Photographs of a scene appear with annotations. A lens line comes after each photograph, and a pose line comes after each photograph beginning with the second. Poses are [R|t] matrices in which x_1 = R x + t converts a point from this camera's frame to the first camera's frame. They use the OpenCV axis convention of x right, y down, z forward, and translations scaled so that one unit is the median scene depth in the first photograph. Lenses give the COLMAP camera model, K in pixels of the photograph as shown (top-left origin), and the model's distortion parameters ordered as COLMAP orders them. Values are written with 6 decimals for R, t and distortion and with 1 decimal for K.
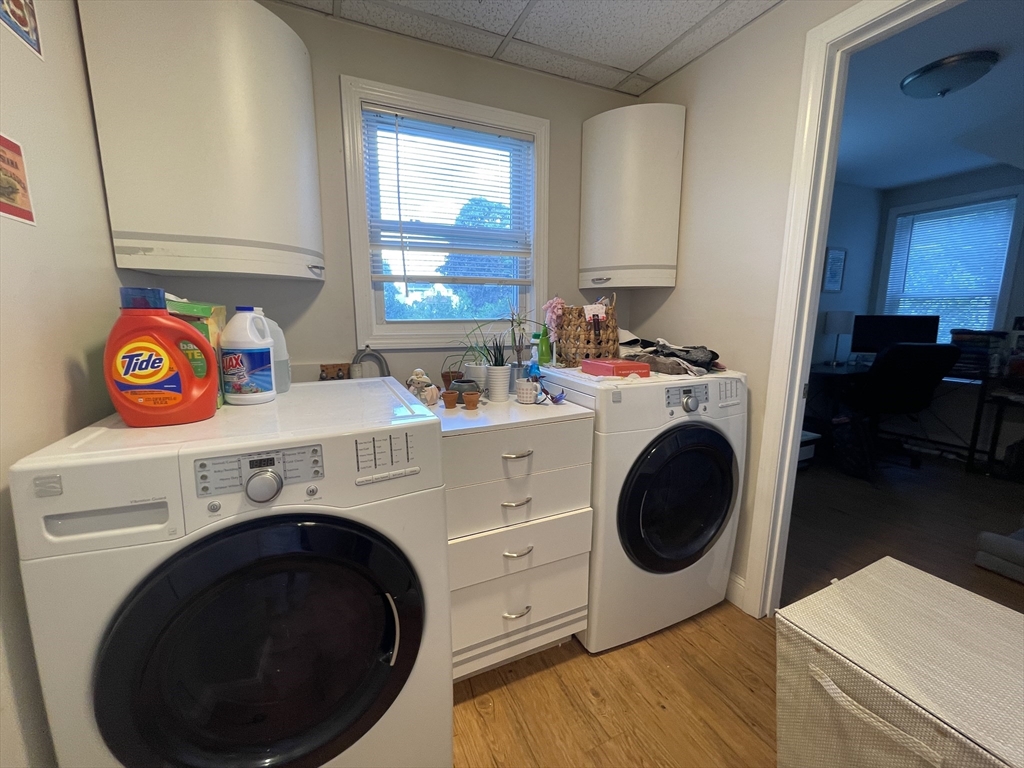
lens RADIAL K [[415.5, 0, 508.8], [0, 415.5, 386.0], [0, 0, 1]] dist [-0.002394, -0.000336]
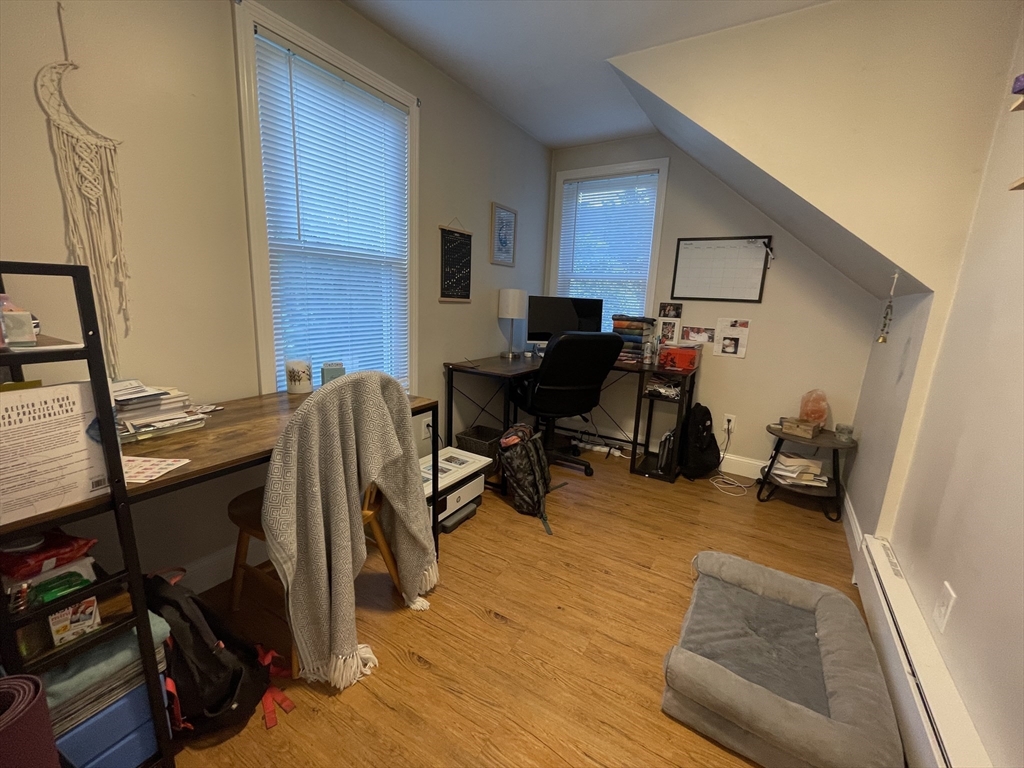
lens RADIAL K [[415.5, 0, 513.9], [0, 415.5, 386.9], [0, 0, 1]] dist [-0.002394, -0.000336]
pose [[0.829450, -0.081893, 0.552545, 0.385745], [0.052184, 0.996229, 0.069316, -0.055447], [-0.556138, -0.028660, 0.830596, 0.371553]]
